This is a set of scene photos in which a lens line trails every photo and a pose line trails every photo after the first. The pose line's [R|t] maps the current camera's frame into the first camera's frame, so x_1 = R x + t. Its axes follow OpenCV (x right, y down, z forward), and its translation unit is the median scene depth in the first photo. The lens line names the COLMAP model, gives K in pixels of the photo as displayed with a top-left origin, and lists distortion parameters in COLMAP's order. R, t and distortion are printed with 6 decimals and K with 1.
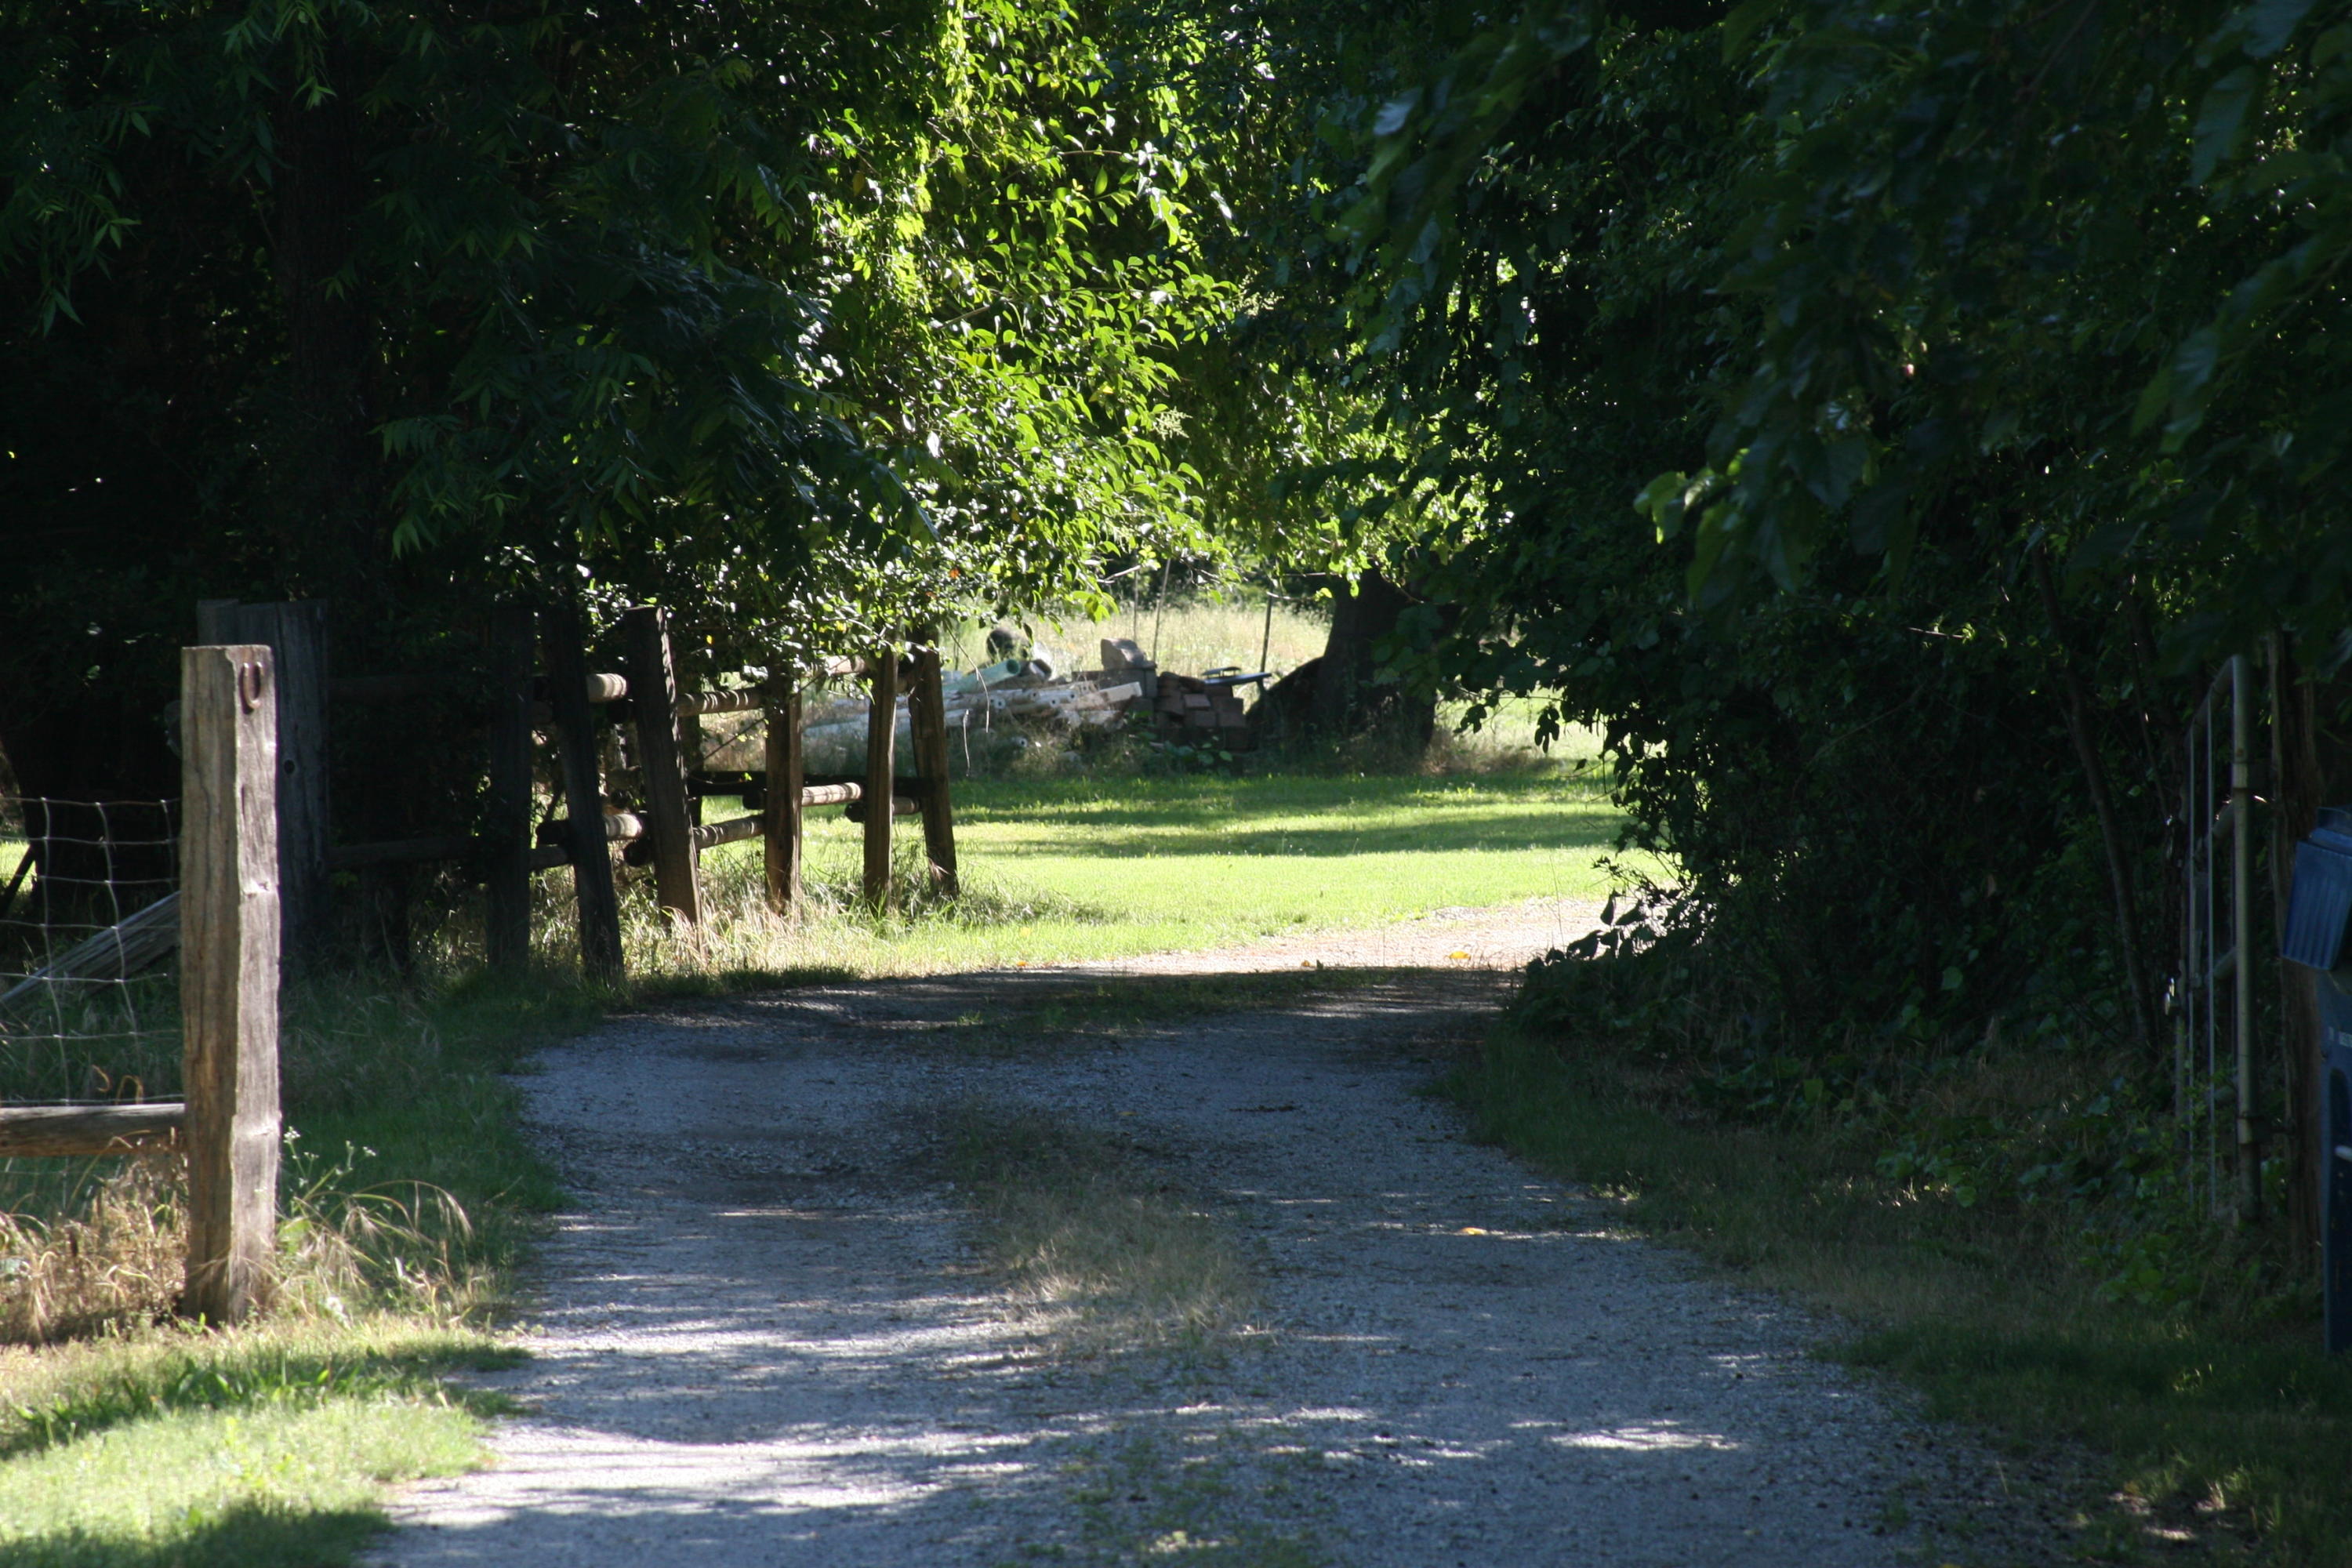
lens RADIAL K [[14588.4, 0, 1175.4], [0, 14588.4, 784.2], [0, 0, 1]] dist [0.463111, 0.000000]
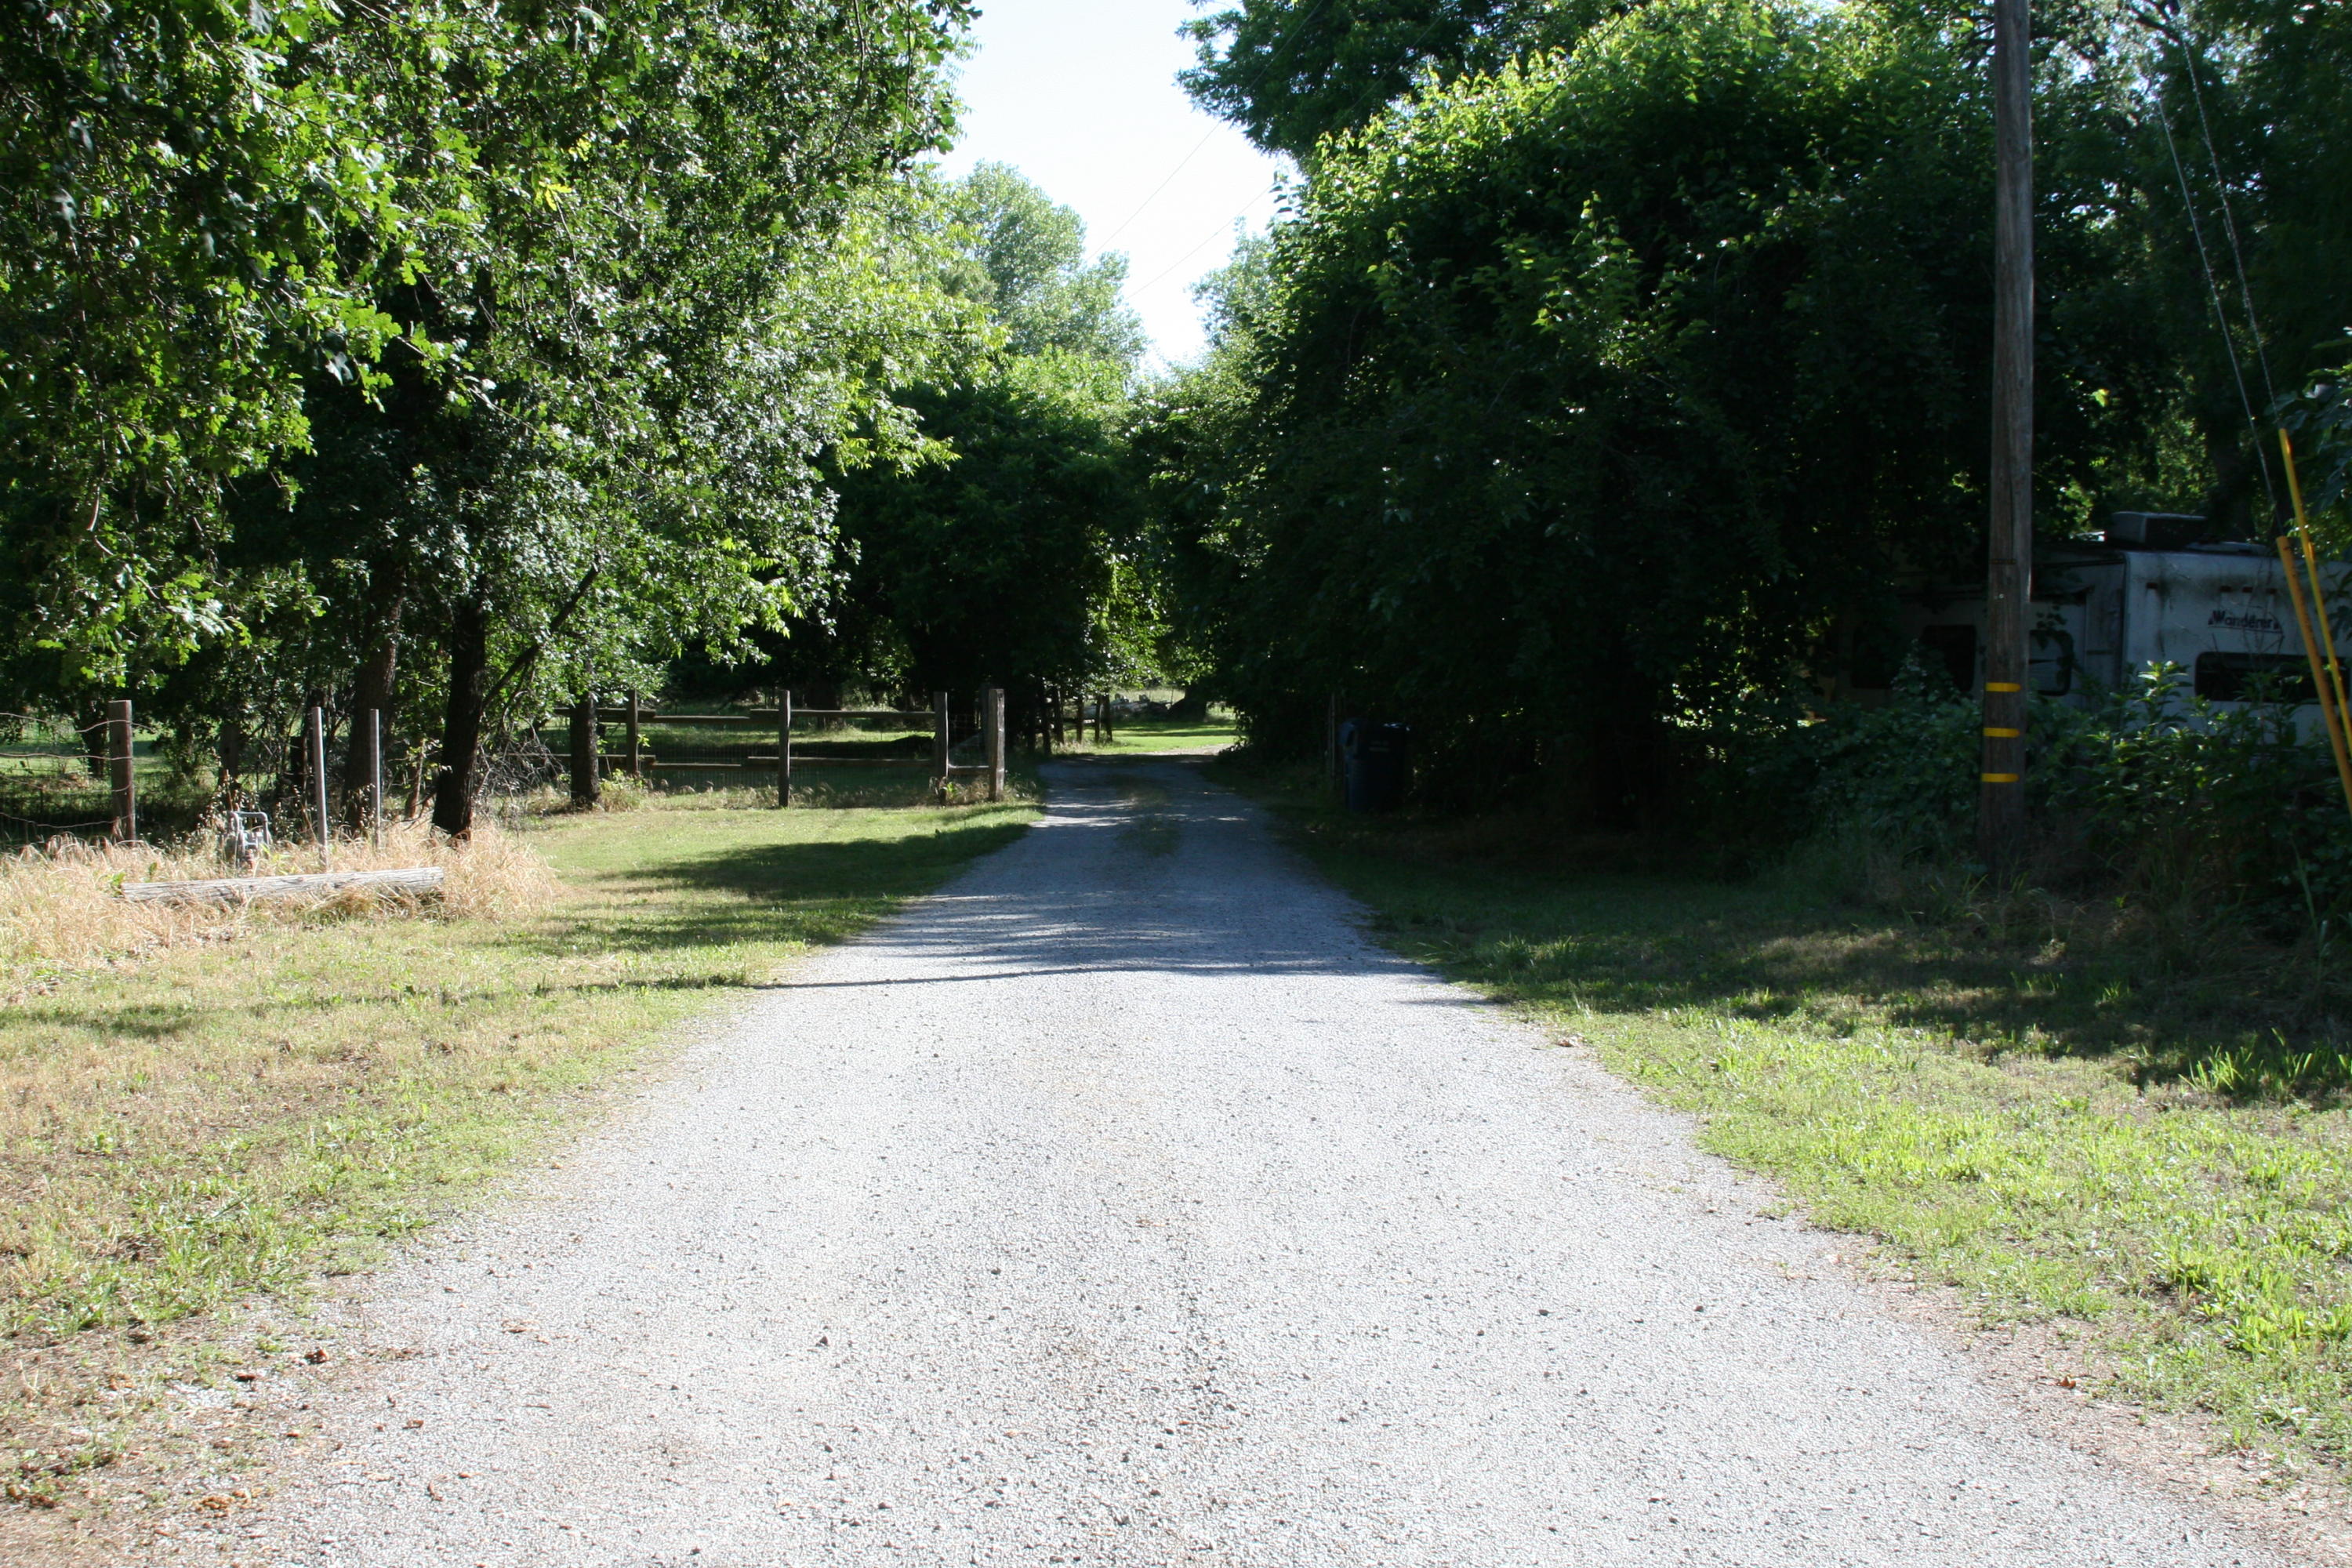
lens RADIAL K [[3042.1, 0, 1178.5], [0, 3042.1, 781.9], [0, 0, 1]] dist [0.001334, 0.000000]
pose [[0.999915, 0.009928, 0.008471, -0.000389], [-0.010080, 0.999784, 0.018157, 0.002372], [-0.008289, -0.018241, 0.999799, -0.109846]]
